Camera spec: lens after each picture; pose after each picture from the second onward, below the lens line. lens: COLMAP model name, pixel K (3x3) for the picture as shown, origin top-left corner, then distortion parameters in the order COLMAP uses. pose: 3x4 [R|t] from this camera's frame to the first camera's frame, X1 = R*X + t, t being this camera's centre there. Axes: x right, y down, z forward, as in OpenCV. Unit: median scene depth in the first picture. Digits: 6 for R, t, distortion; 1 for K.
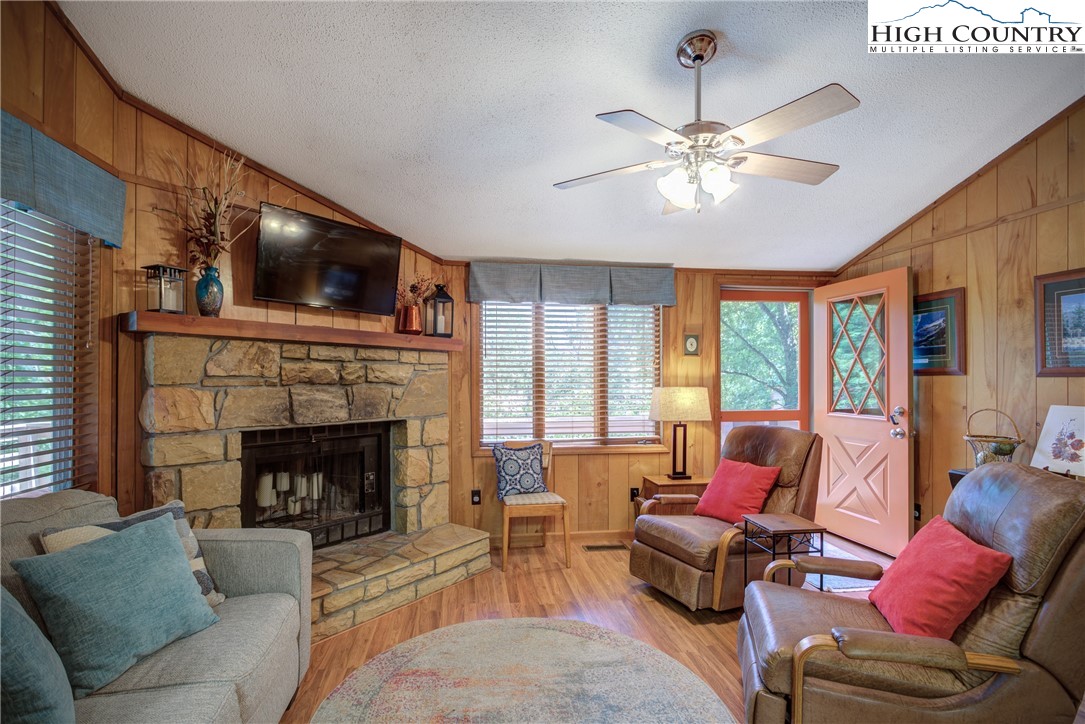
lens RADIAL K [[532.0, 0, 519.0], [0, 532.0, 378.8], [0, 0, 1]] dist [-0.001515, 0.000432]
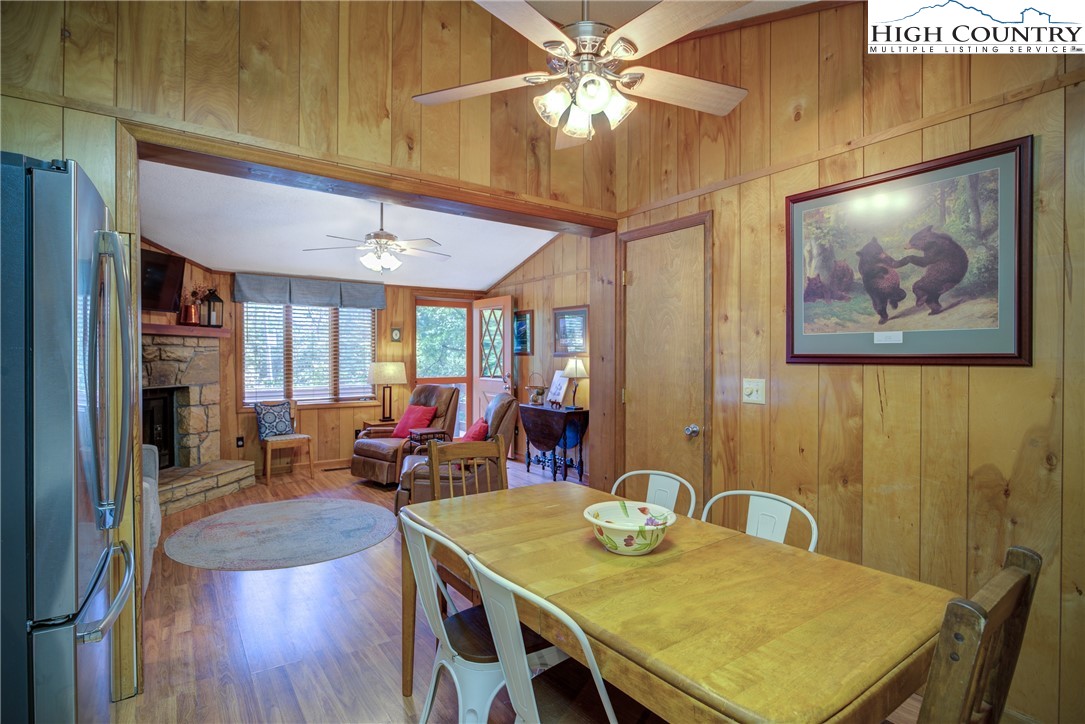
lens RADIAL K [[551.5, 0, 527.5], [0, 551.5, 361.2], [0, 0, 1]] dist [-0.000870, 0.000399]
pose [[0.889610, -0.003269, 0.456709, -0.082570], [-0.003178, 0.999906, 0.013348, -0.012757], [-0.456710, -0.013326, 0.889516, -0.739899]]
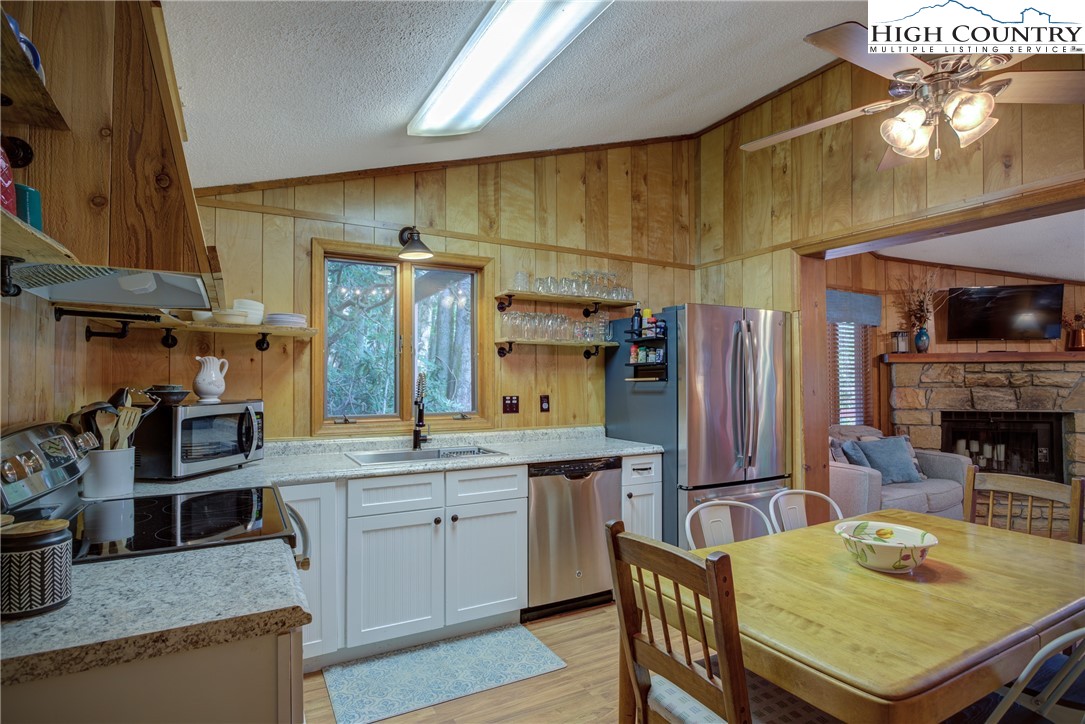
lens RADIAL K [[537.5, 0, 551.5], [0, 537.5, 366.6], [0, 0, 1]] dist [-0.003676, 0.000360]
pose [[0.390012, -0.026338, -0.920433, 0.563006], [0.005533, 0.999640, -0.026260, -0.014225], [0.920793, 0.005149, 0.390018, -0.825182]]
